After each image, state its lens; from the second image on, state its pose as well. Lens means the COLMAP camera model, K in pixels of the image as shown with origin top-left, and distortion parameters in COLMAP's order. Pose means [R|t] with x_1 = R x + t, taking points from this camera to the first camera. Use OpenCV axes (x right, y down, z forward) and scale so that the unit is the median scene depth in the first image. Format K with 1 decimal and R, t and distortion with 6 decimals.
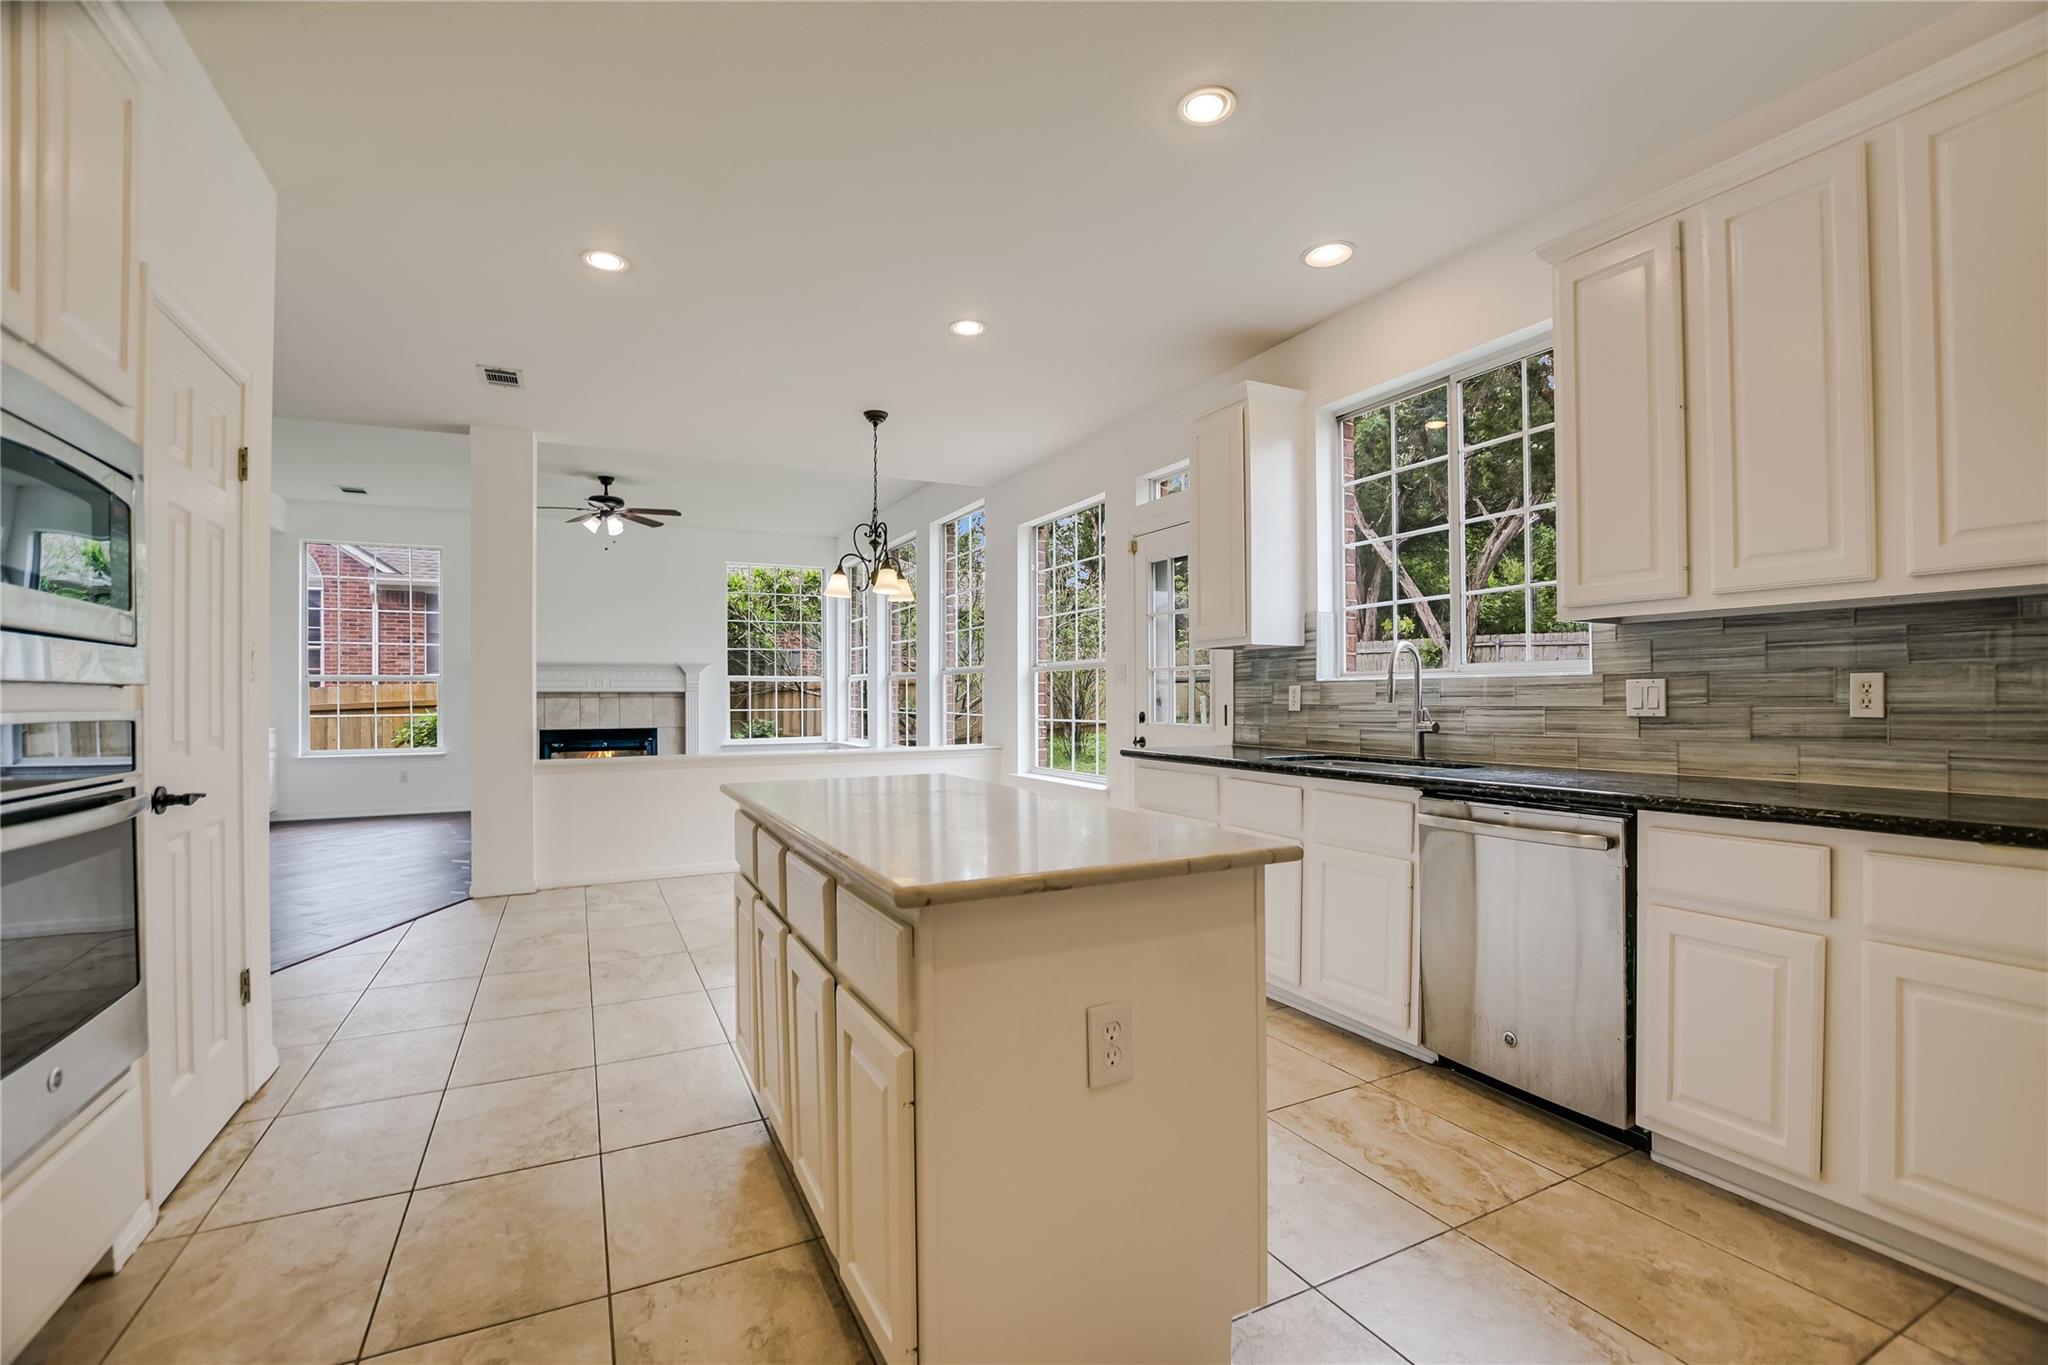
lens RADIAL K [[911.2, 0, 1016.5], [0, 911.2, 684.3], [0, 0, 1]] dist [-0.032997, 0.004327]
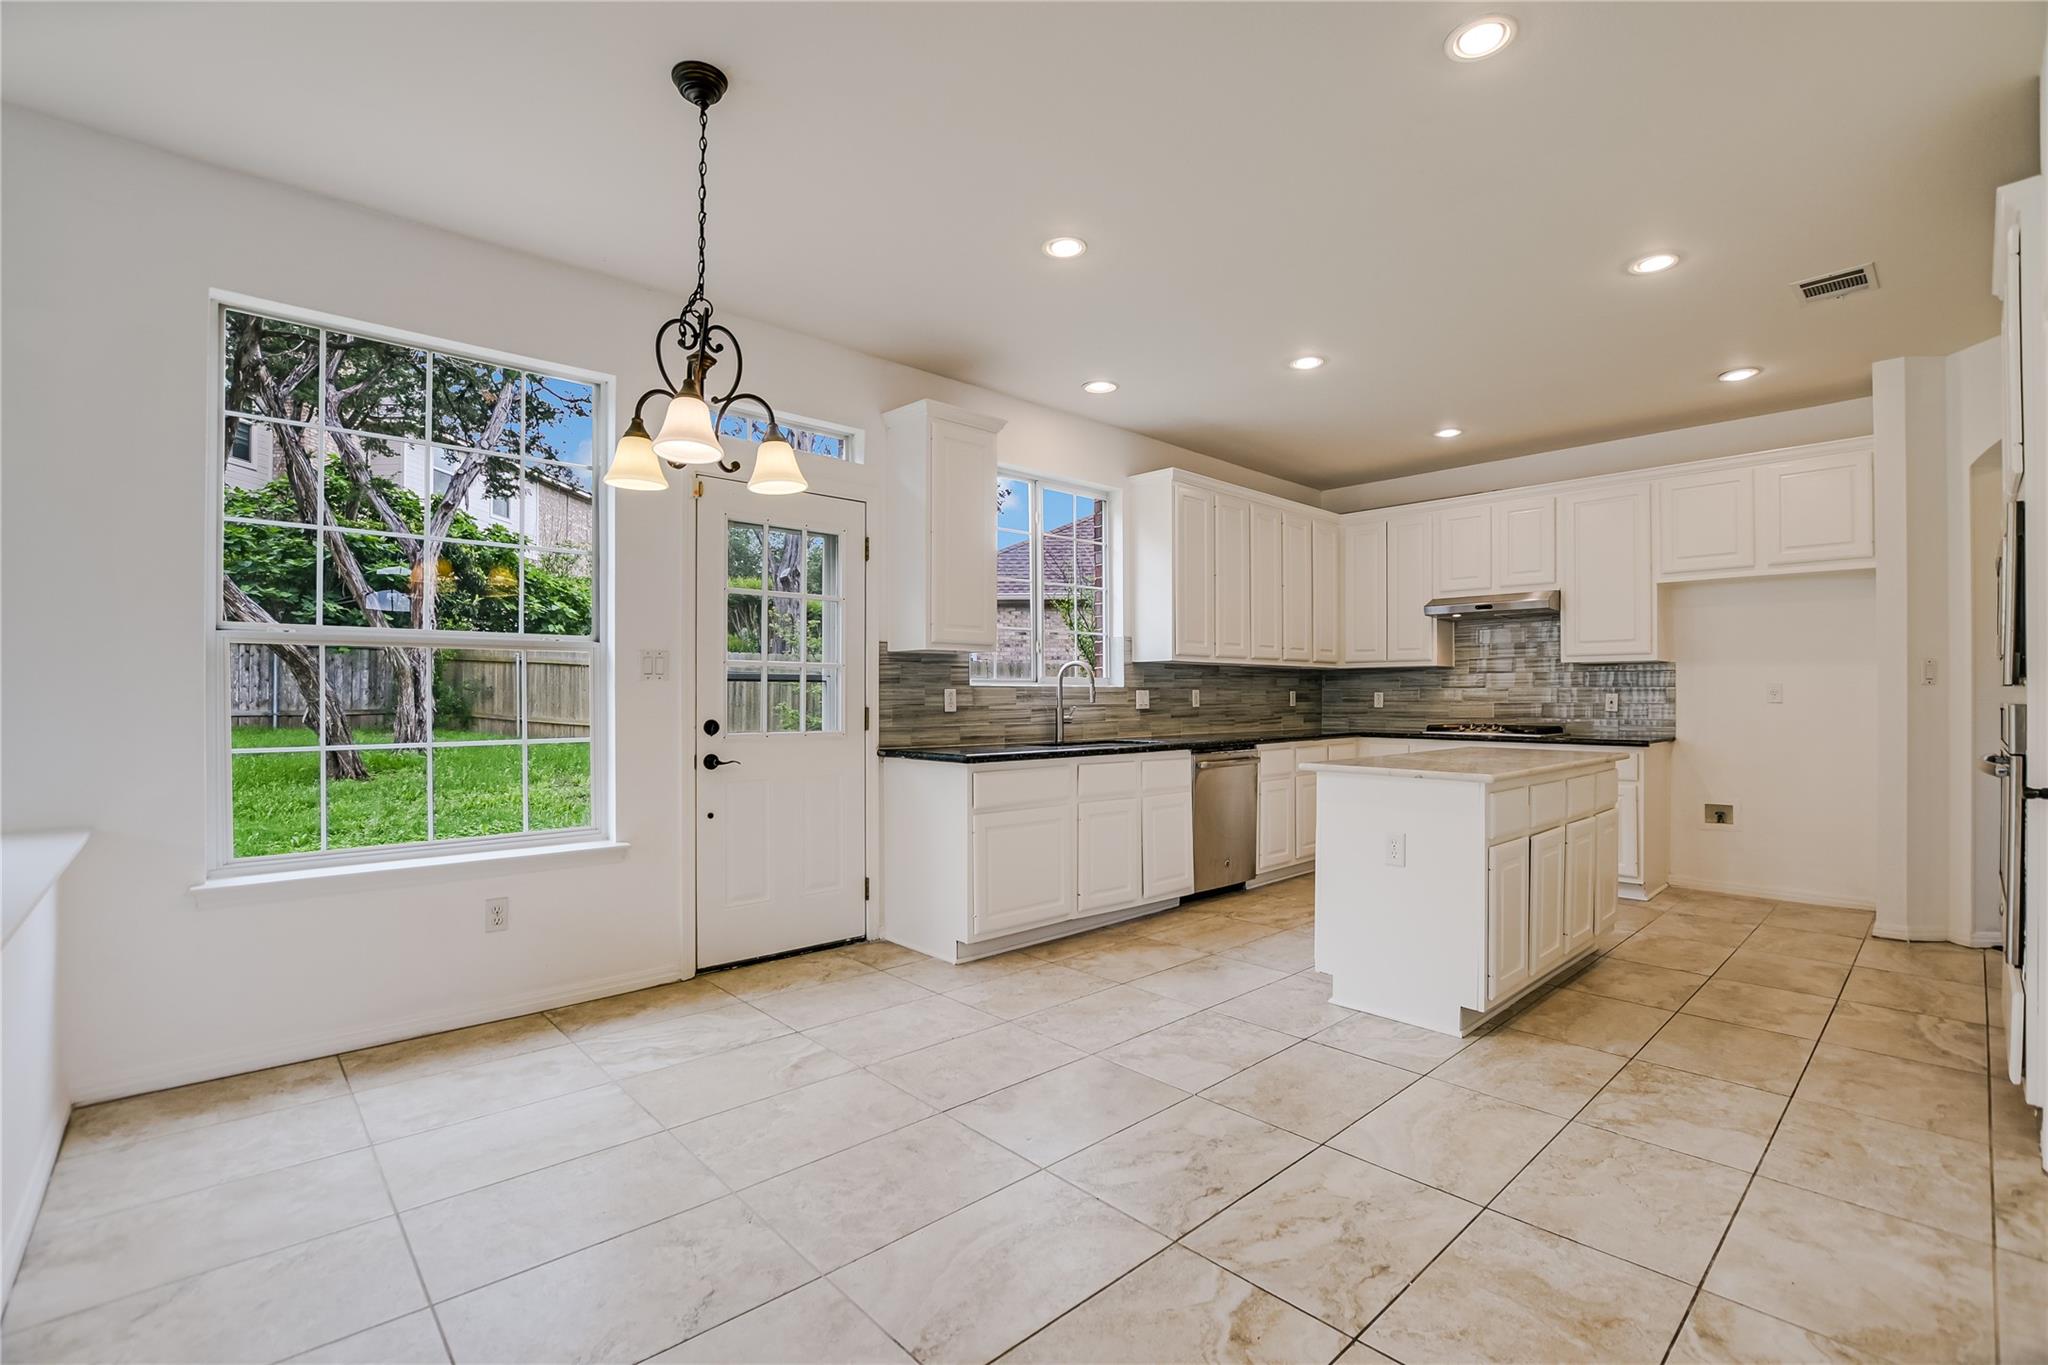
lens RADIAL K [[911.2, 0, 1039.5], [0, 911.2, 697.6], [0, 0, 1]] dist [-0.032997, 0.004327]
pose [[-0.298612, 0.004209, 0.954365, -0.629107], [-0.010564, 0.999914, -0.007715, 0.015192], [-0.954316, -0.012386, -0.298542, 0.966379]]
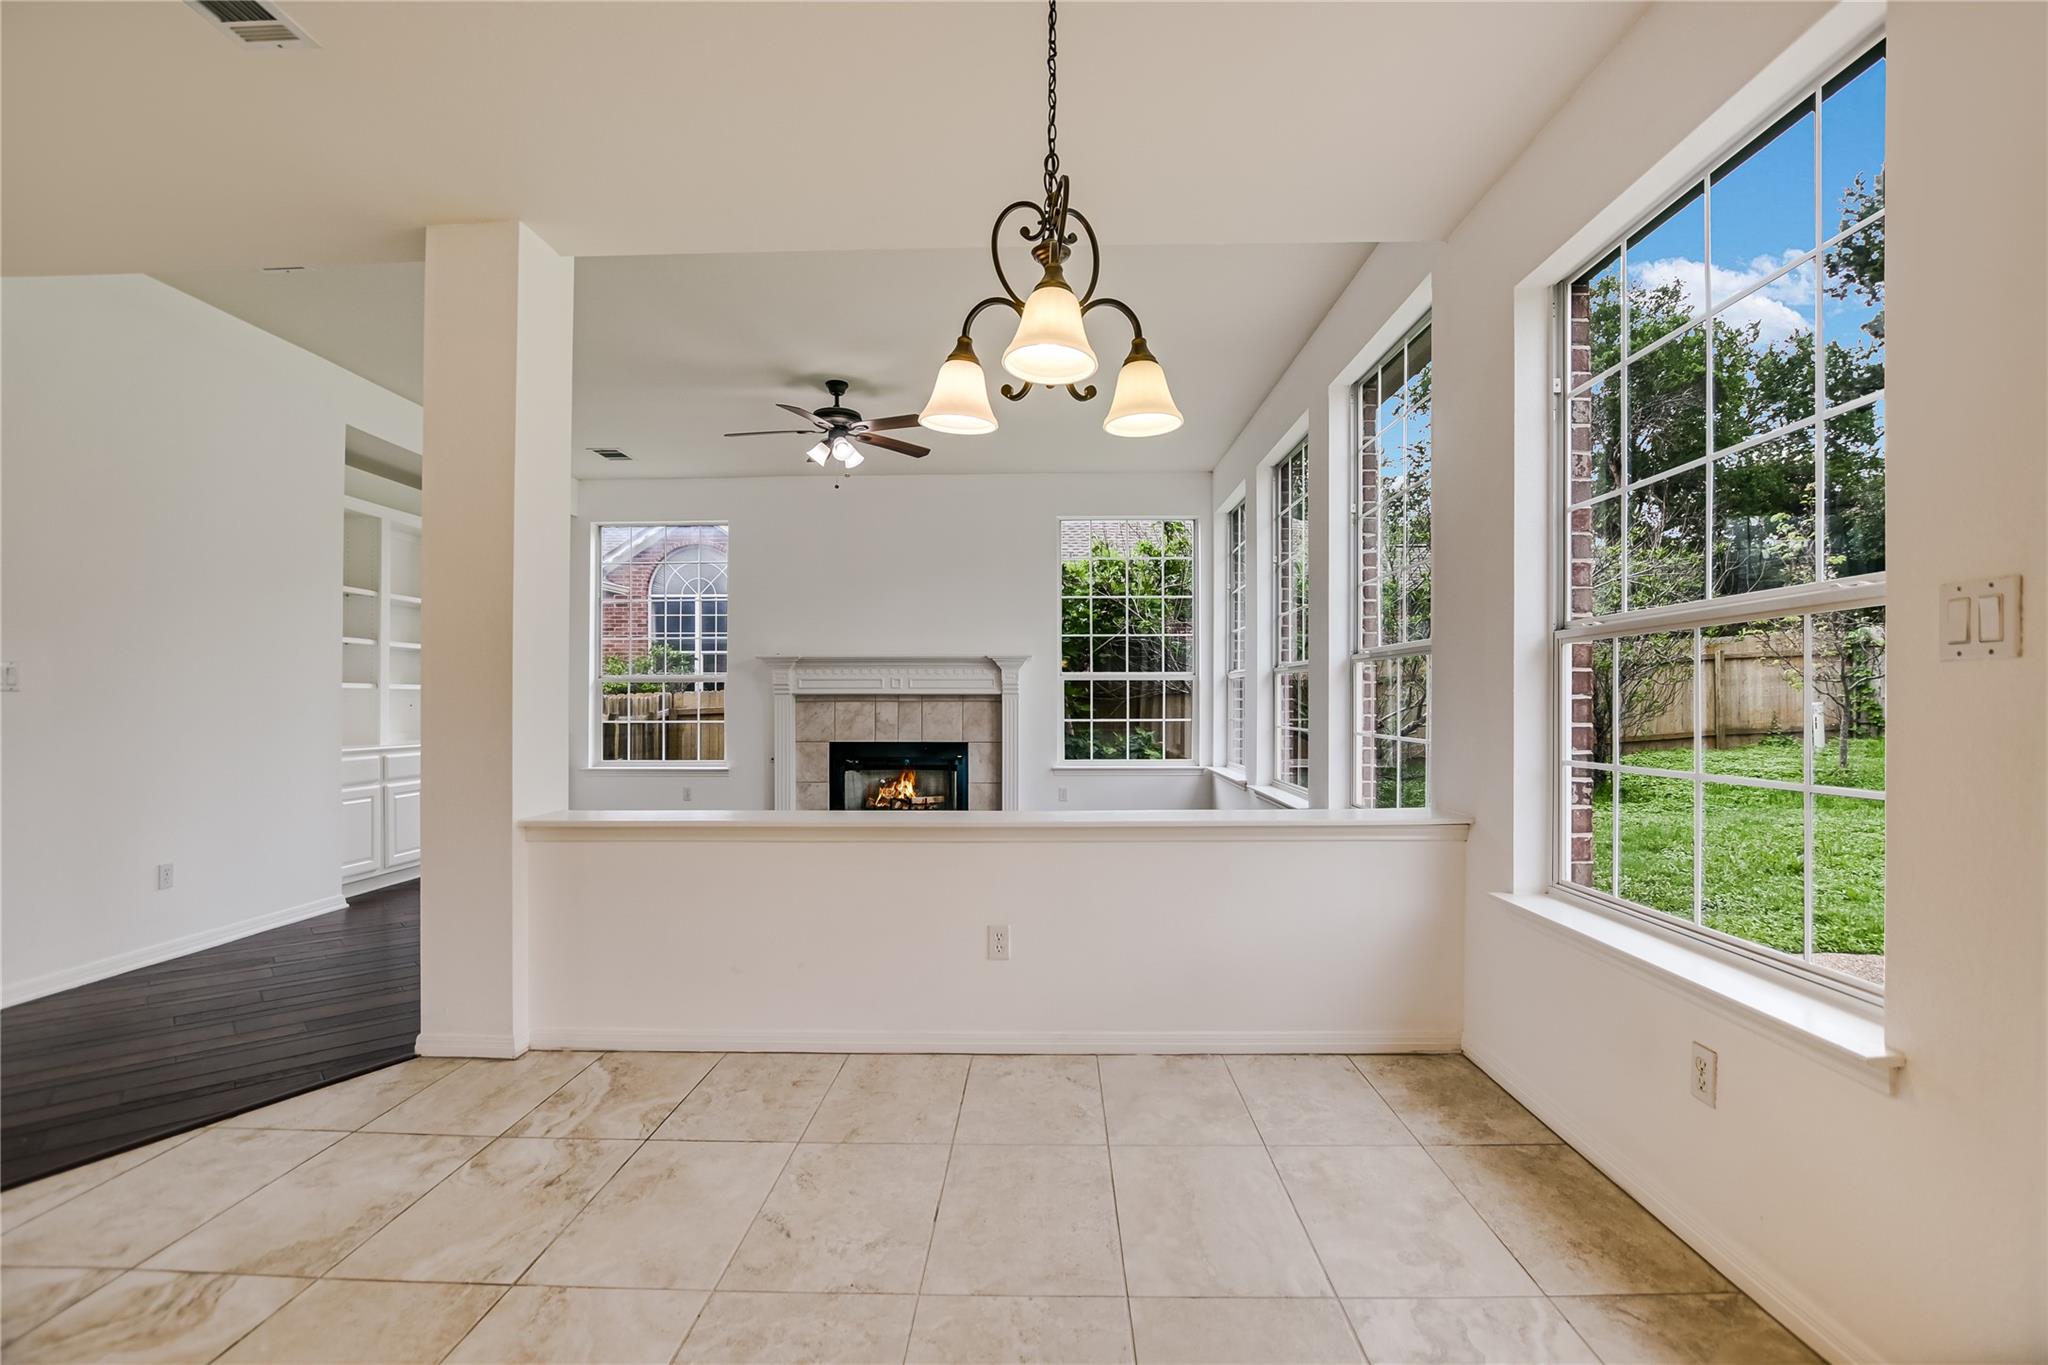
lens RADIAL K [[911.2, 0, 1024.9], [0, 911.2, 699.4], [0, 0, 1]] dist [-0.032997, 0.004327]
pose [[0.885460, 0.003305, -0.464703, -0.006353], [0.001897, 0.999941, 0.010727, 0.008515], [0.464711, -0.010380, 0.885402, 0.694251]]
